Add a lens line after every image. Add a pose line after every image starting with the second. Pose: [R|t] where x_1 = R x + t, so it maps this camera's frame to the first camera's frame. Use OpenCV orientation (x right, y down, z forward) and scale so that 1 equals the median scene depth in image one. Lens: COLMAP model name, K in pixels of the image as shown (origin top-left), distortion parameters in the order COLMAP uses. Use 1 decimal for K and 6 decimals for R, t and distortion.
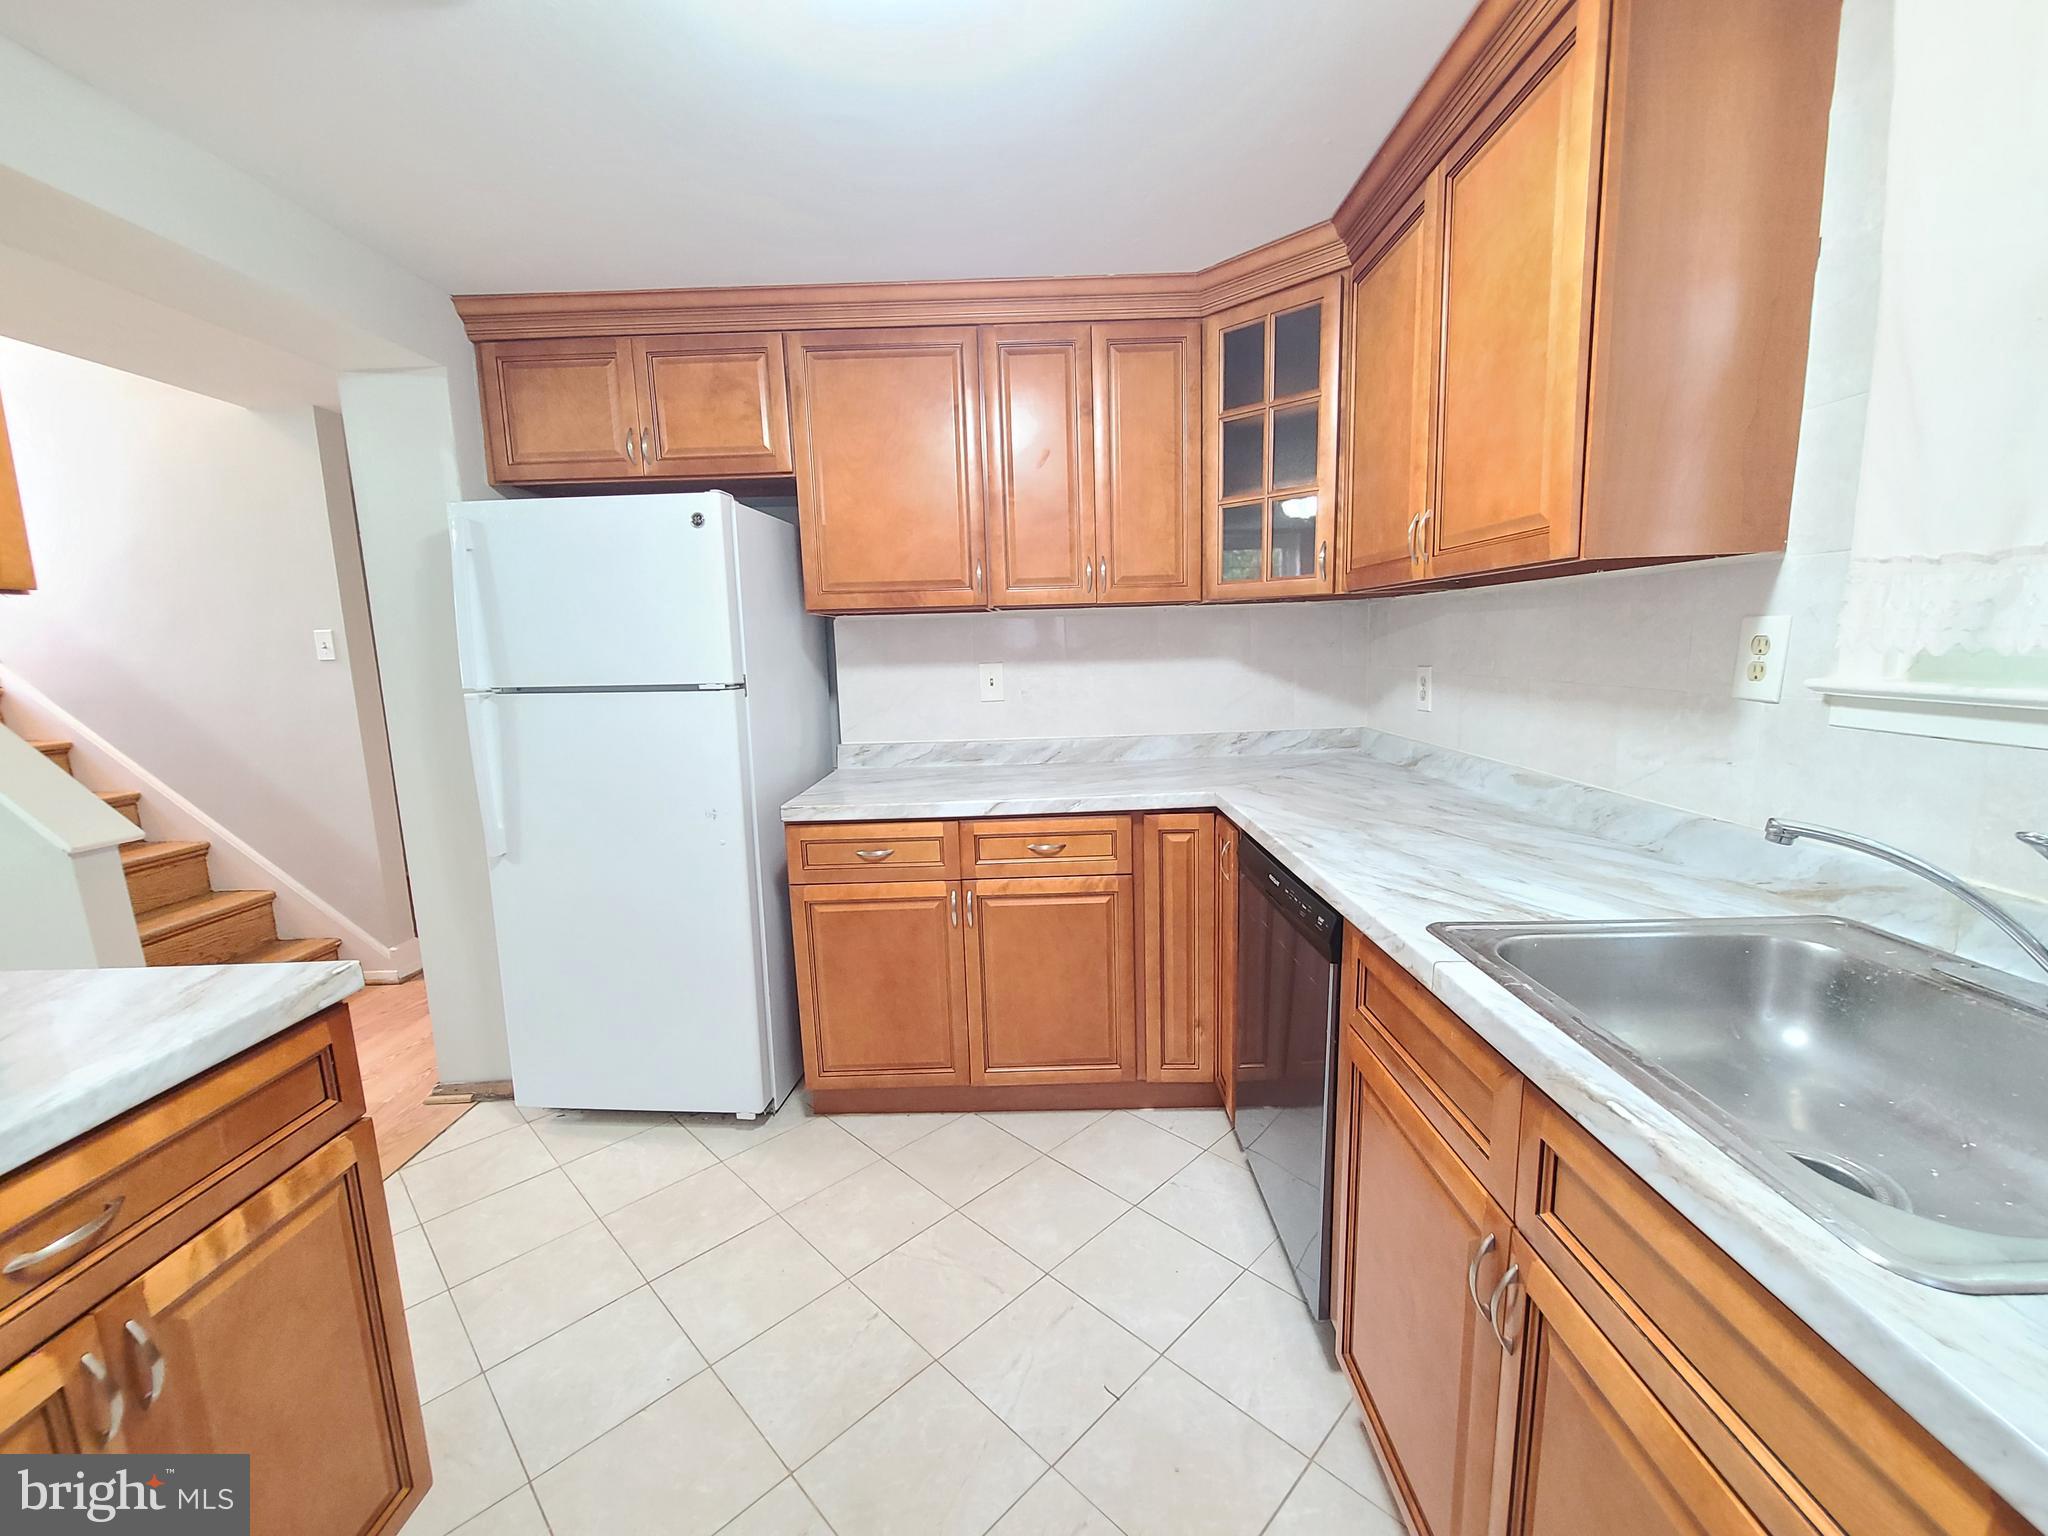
lens RADIAL K [[830.4, 0, 1031.4], [0, 830.4, 766.3], [0, 0, 1]] dist [0.000905, -0.002140]
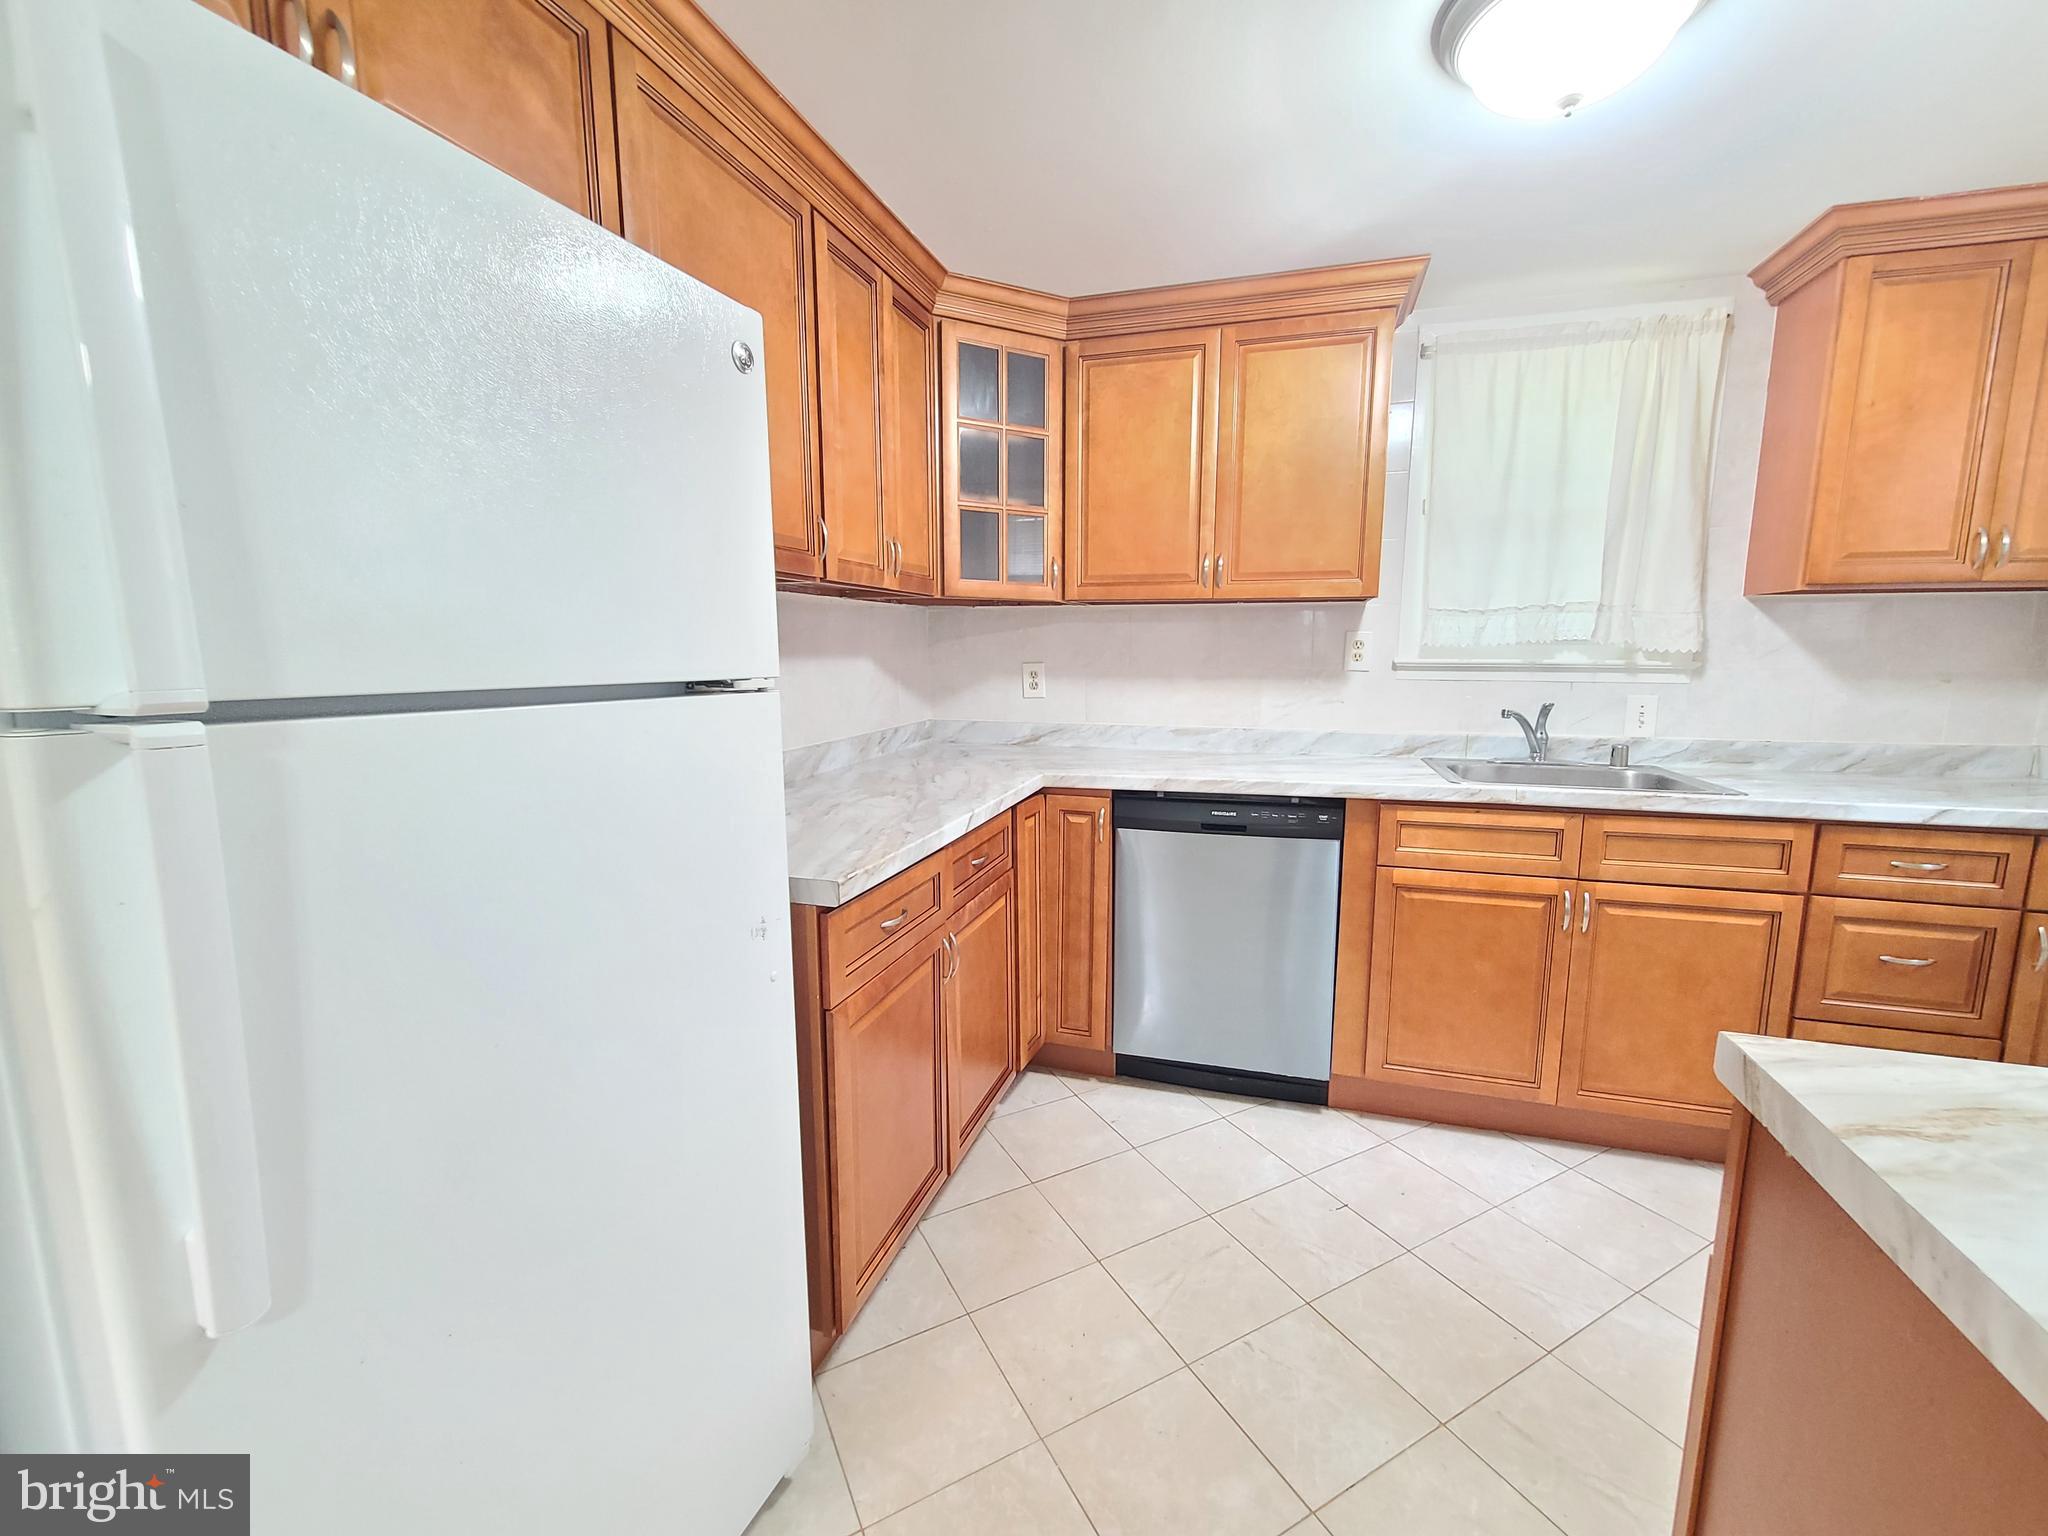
lens RADIAL K [[830.4, 0, 1043.6], [0, 830.4, 770.8], [0, 0, 1]] dist [0.000905, -0.002140]
pose [[0.289174, -0.126008, 0.948947, -1.114502], [0.138941, 0.986327, 0.088632, -0.099717], [-0.947140, 0.106217, 0.302727, 0.905324]]
